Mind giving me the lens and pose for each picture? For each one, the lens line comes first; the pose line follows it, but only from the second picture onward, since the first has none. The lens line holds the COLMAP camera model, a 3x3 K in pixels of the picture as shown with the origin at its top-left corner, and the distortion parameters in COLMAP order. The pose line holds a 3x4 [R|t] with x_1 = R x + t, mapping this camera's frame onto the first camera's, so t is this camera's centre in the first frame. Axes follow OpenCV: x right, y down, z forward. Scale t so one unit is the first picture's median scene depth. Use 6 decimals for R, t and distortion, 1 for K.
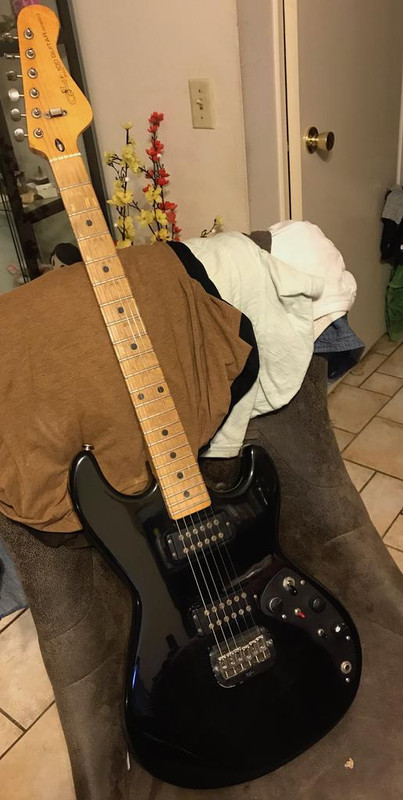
lens RADIAL K [[611.7, 0, 201.5], [0, 611.7, 400.0], [0, 0, 1]] dist [-0.002561, 0.003832]
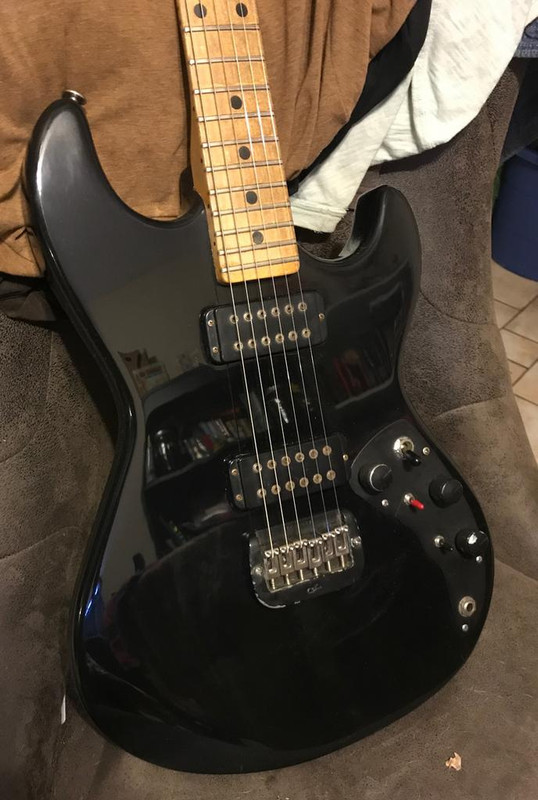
lens RADIAL K [[766.5, 0, 269.0], [0, 766.5, 400.0], [0, 0, 1]] dist [0.143180, -0.385206]
pose [[0.981563, 0.162477, 0.100674, -0.055677], [-0.175141, 0.975478, 0.133300, 0.191077], [-0.076547, -0.148475, 0.985949, 0.336337]]
